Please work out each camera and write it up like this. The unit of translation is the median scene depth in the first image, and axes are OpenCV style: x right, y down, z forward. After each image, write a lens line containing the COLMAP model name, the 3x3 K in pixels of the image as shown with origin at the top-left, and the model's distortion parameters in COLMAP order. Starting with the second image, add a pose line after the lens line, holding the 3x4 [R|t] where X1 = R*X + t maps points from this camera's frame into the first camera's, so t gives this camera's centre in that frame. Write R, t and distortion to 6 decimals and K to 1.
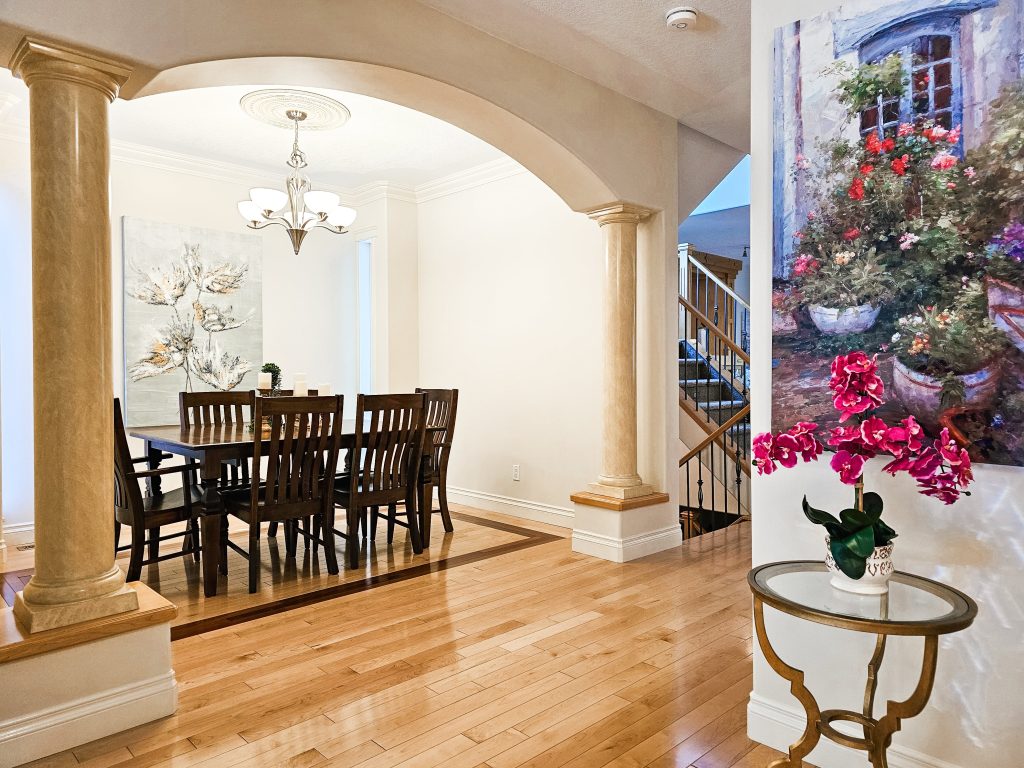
lens RADIAL K [[675.7, 0, 513.7], [0, 675.7, 380.8], [0, 0, 1]] dist [0.033782, -0.026955]
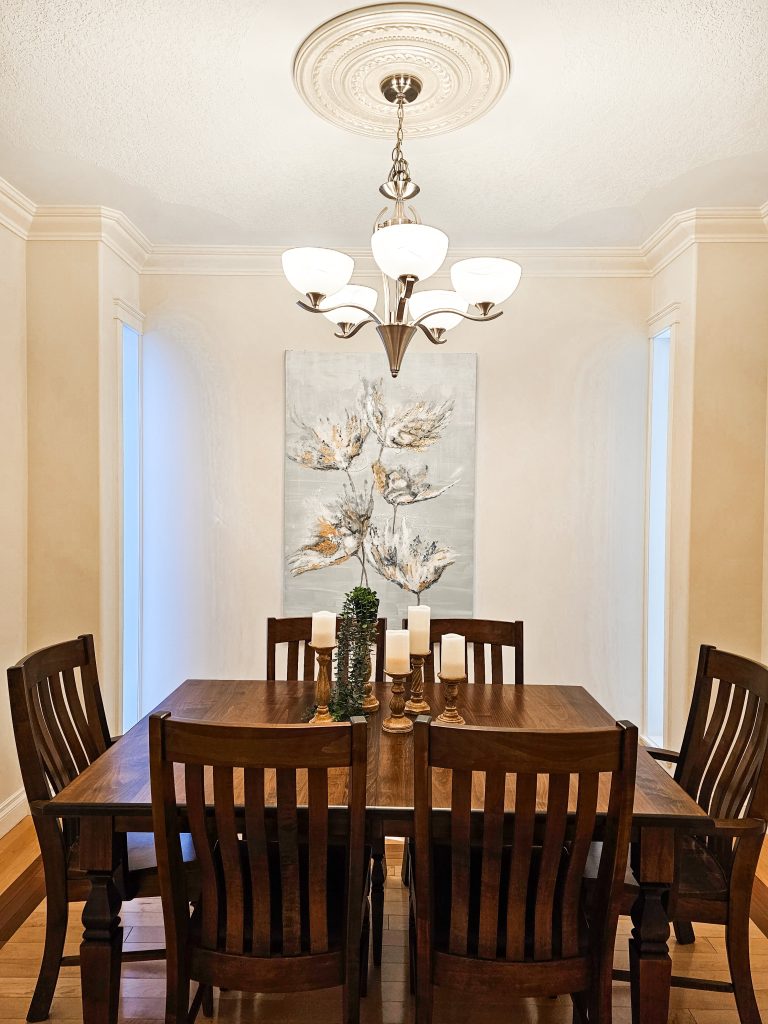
lens RADIAL K [[675.7, 0, 379.7], [0, 675.7, 518.9], [0, 0, 1]] dist [0.033782, -0.026955]
pose [[0.710446, 0.032717, -0.702991, 0.018439], [-0.020845, 0.999459, 0.025448, -0.077419], [0.703443, -0.003426, 0.710744, 0.521615]]
